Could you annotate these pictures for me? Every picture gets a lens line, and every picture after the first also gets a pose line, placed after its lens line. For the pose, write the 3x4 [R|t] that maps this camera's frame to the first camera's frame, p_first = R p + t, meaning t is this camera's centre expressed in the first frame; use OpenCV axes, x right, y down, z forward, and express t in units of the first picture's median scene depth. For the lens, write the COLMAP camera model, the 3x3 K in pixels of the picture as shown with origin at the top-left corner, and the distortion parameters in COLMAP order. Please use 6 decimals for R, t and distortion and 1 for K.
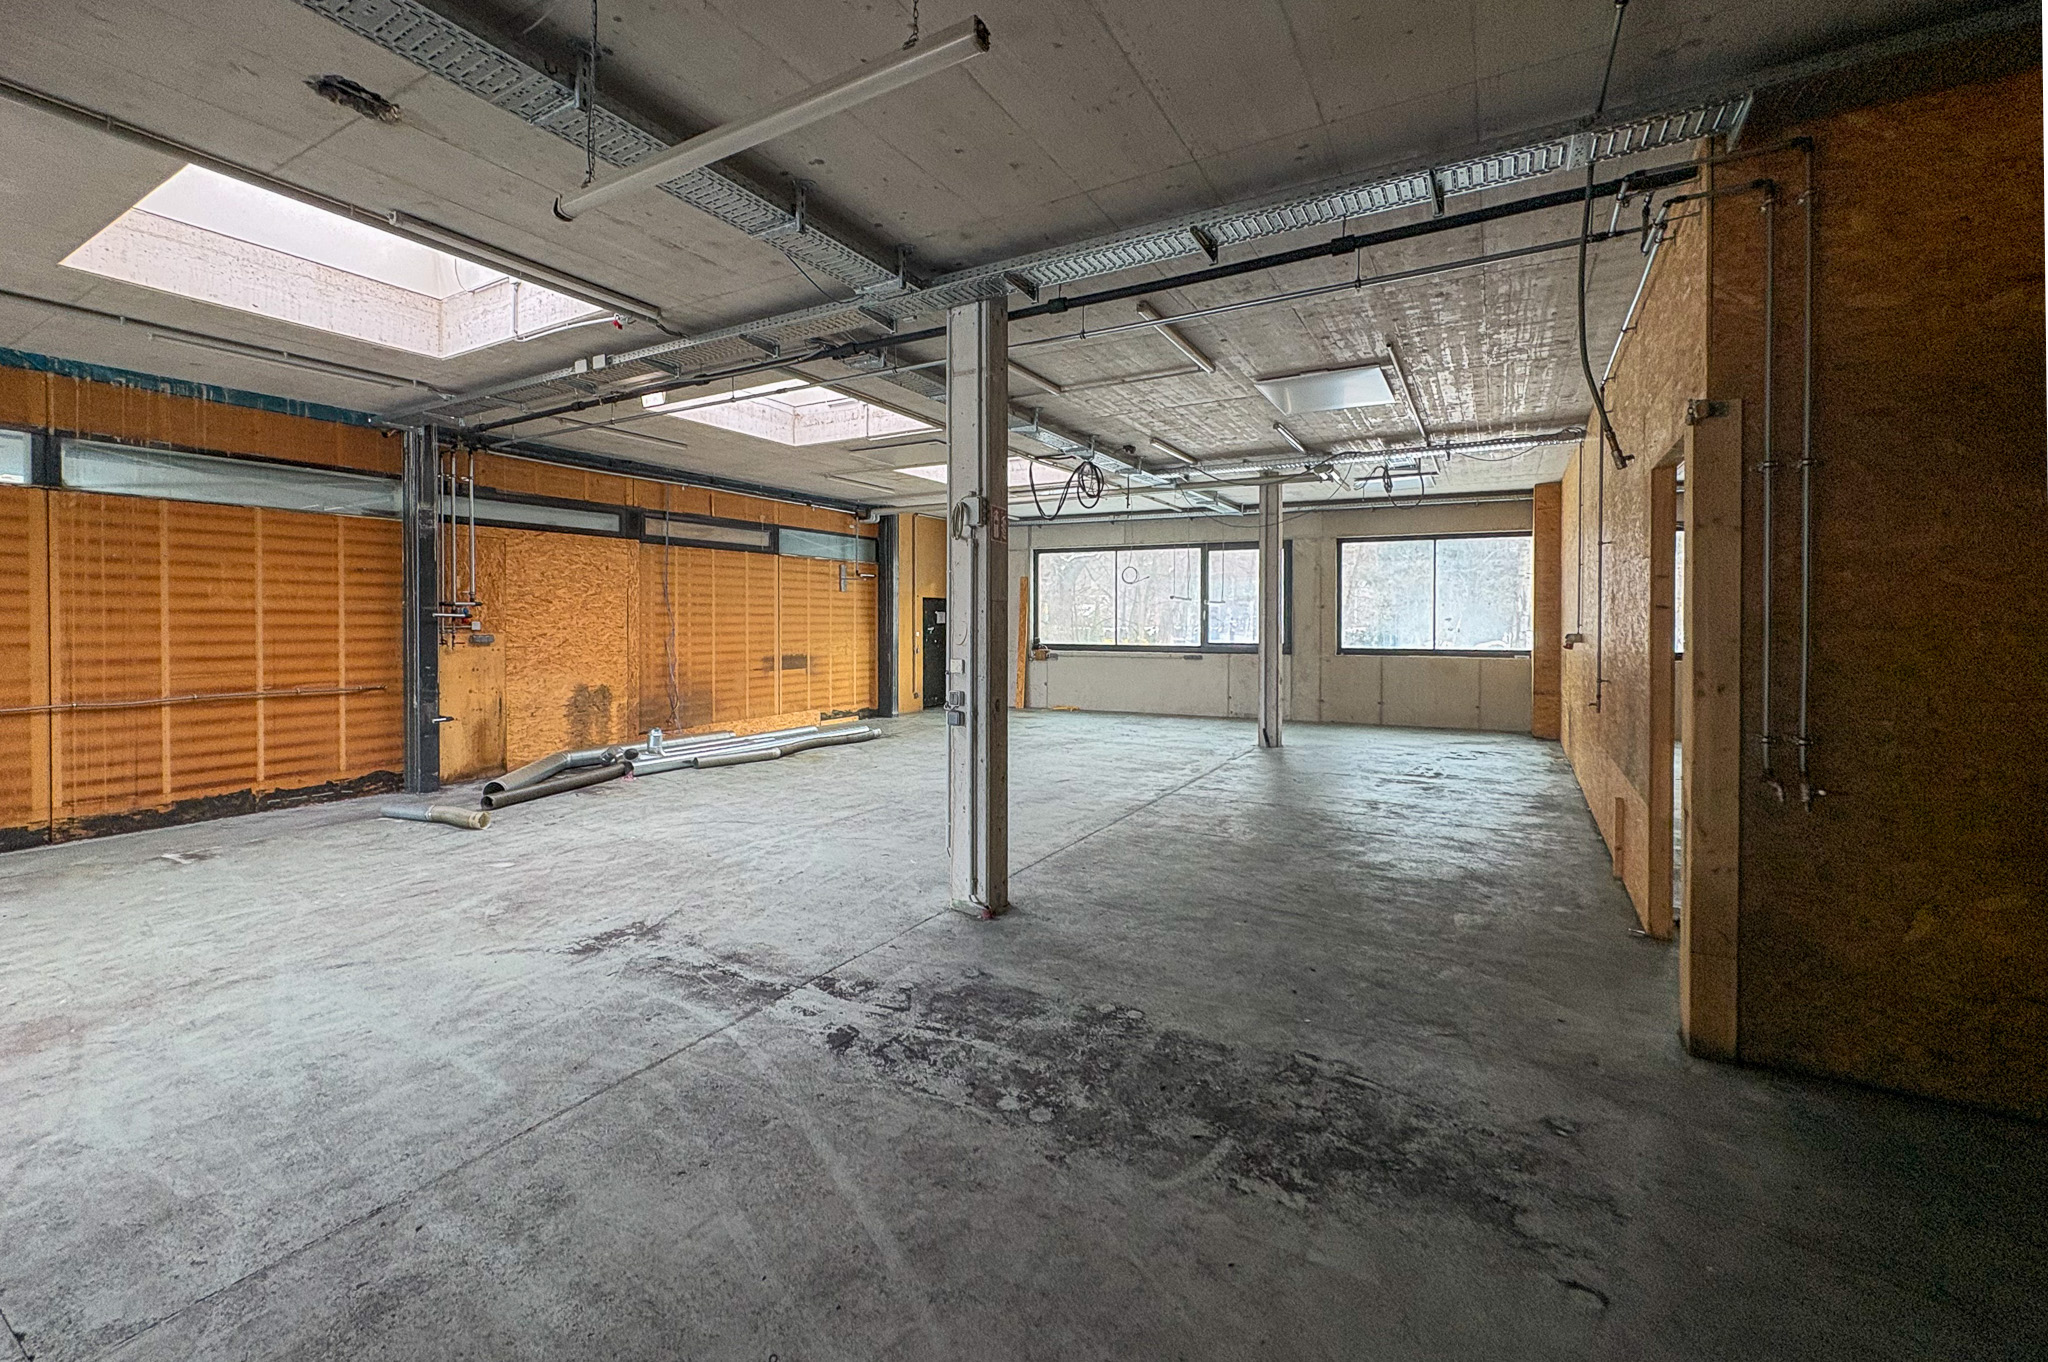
lens RADIAL K [[884.0, 0, 938.4], [0, 884.0, 656.2], [0, 0, 1]] dist [0.001578, 0.000146]
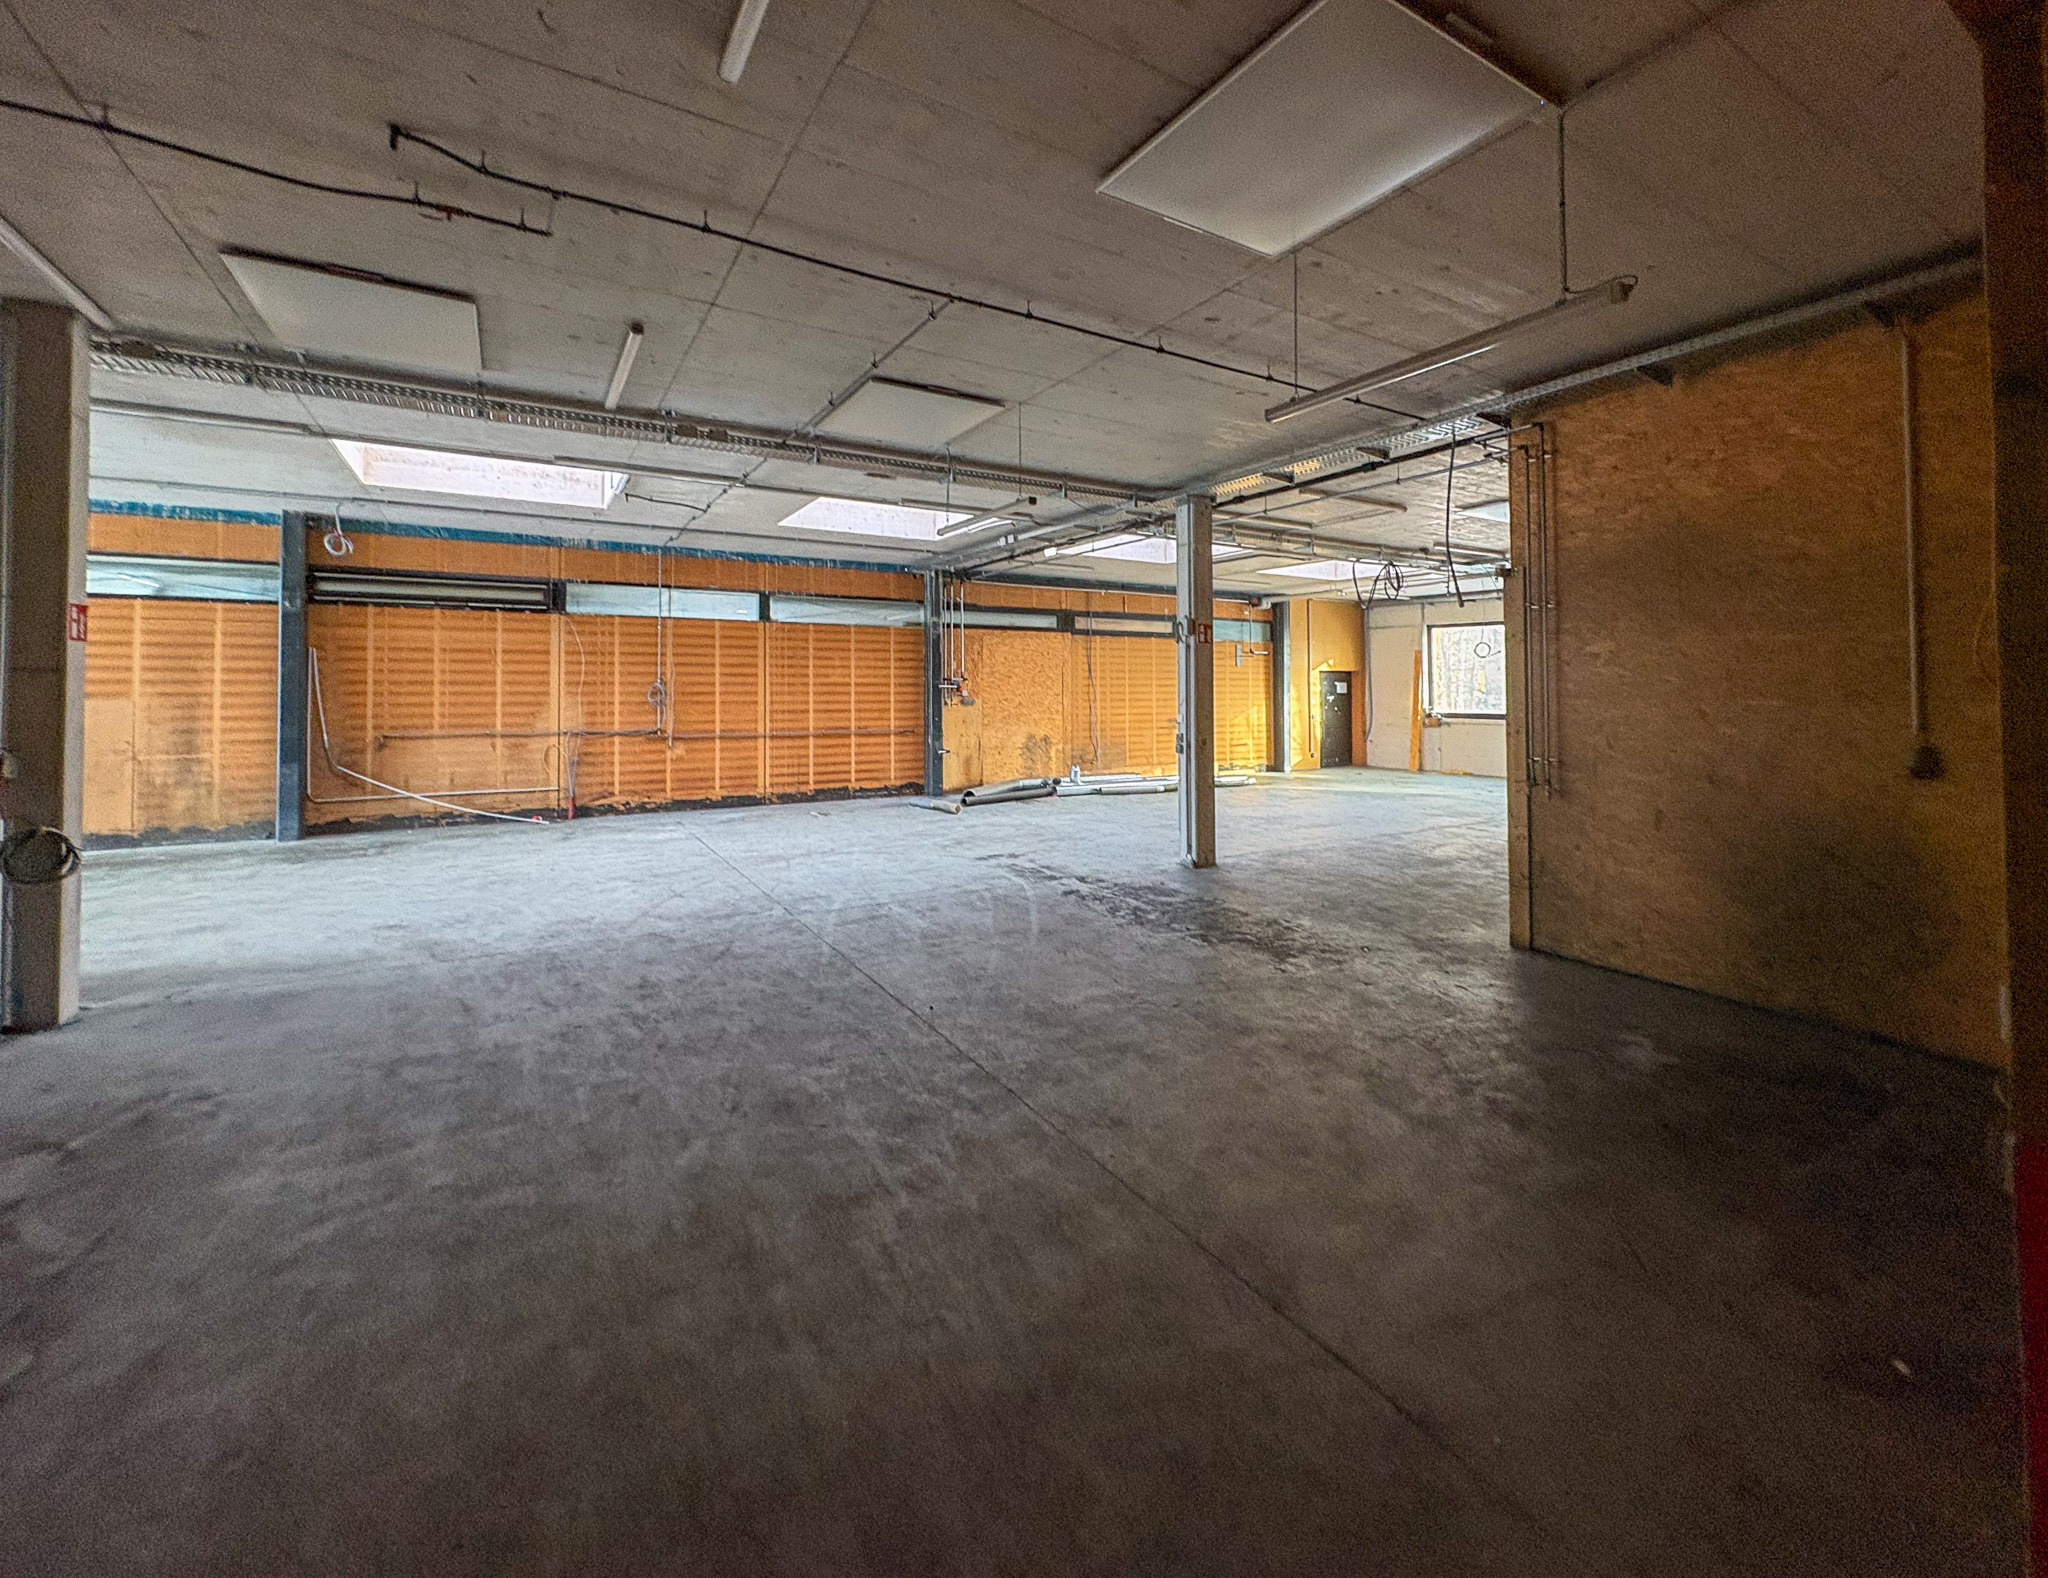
lens RADIAL K [[867.0, 0, 1026.7], [0, 867.0, 781.1], [0, 0, 1]] dist [-0.000803, 0.000023]
pose [[0.894048, 0.049950, -0.445178, 0.294341], [-0.020718, 0.997311, 0.070294, 0.011891], [0.447493, -0.053623, 0.892679, -0.363116]]
